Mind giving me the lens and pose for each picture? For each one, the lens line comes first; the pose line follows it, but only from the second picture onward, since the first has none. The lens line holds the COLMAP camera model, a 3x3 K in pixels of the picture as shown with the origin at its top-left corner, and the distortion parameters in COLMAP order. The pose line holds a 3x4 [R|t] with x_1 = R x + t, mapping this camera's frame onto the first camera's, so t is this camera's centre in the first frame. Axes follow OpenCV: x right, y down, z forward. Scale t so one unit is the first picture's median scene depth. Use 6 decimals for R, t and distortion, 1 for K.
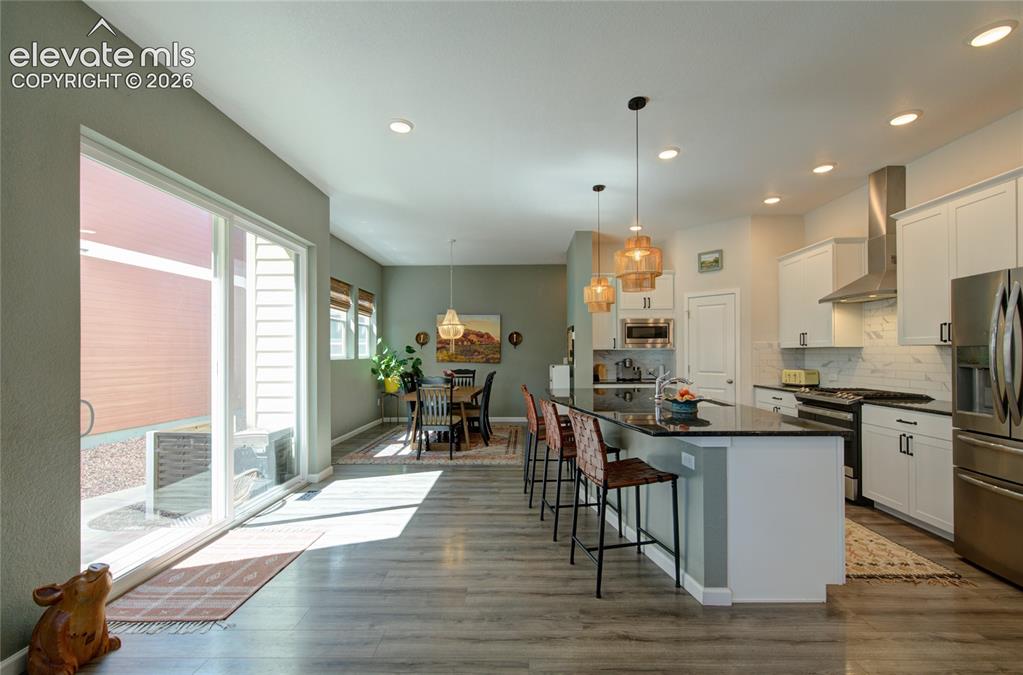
lens RADIAL K [[441.8, 0, 515.5], [0, 441.8, 352.4], [0, 0, 1]] dist [0.001112, 0.000192]
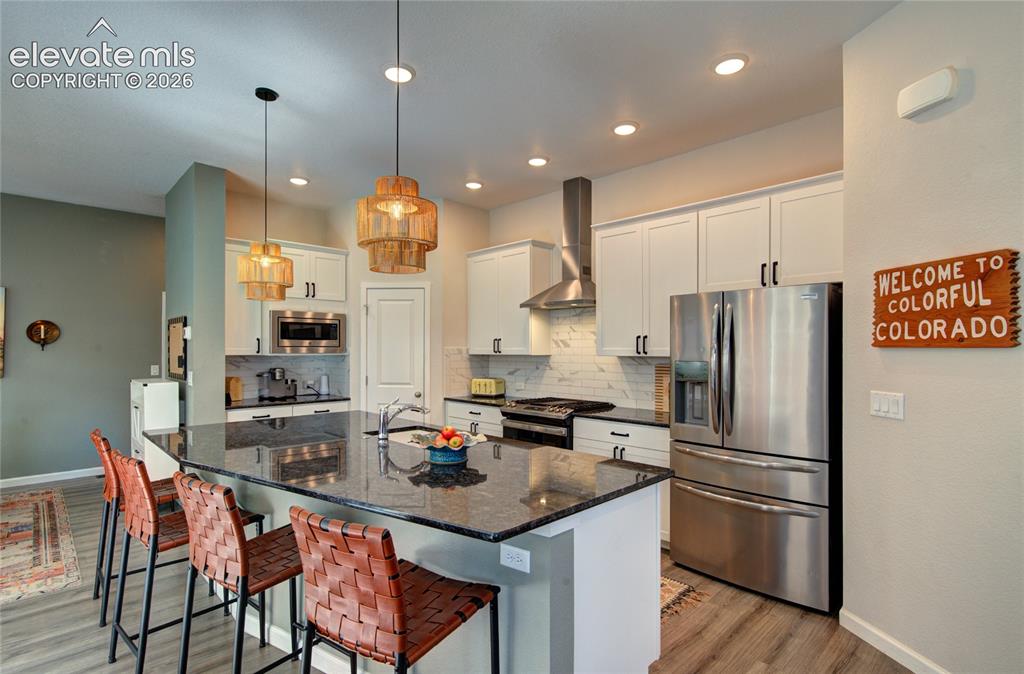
lens RADIAL K [[493.3, 0, 521.6], [0, 493.3, 348.6], [0, 0, 1]] dist [-0.005912, 0.002681]
pose [[0.696498, 0.005074, 0.717541, -0.043687], [-0.004318, 0.999987, -0.002881, -0.020327], [-0.717546, -0.001092, 0.696510, 0.244908]]
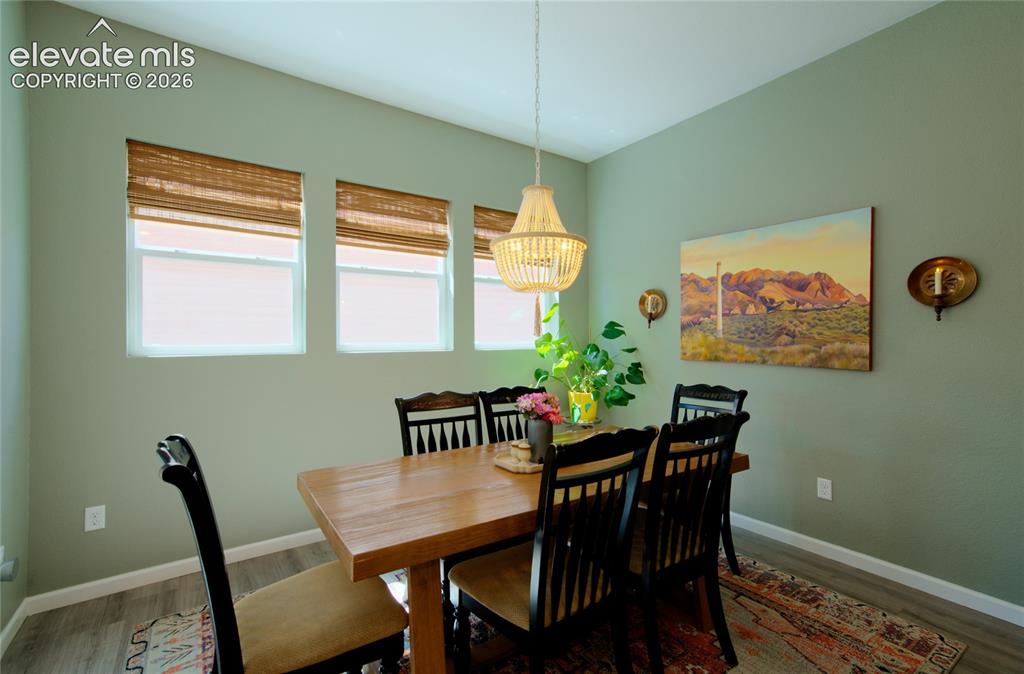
lens RADIAL K [[461.5, 0, 512.0], [0, 461.5, 337.6], [0, 0, 1]] dist [0.024818, 0.000799]
pose [[0.578279, -0.000467, -0.815839, 0.134020], [0.001491, 0.999999, 0.000484, 0.001737], [0.815837, -0.001496, 0.578279, 1.067990]]
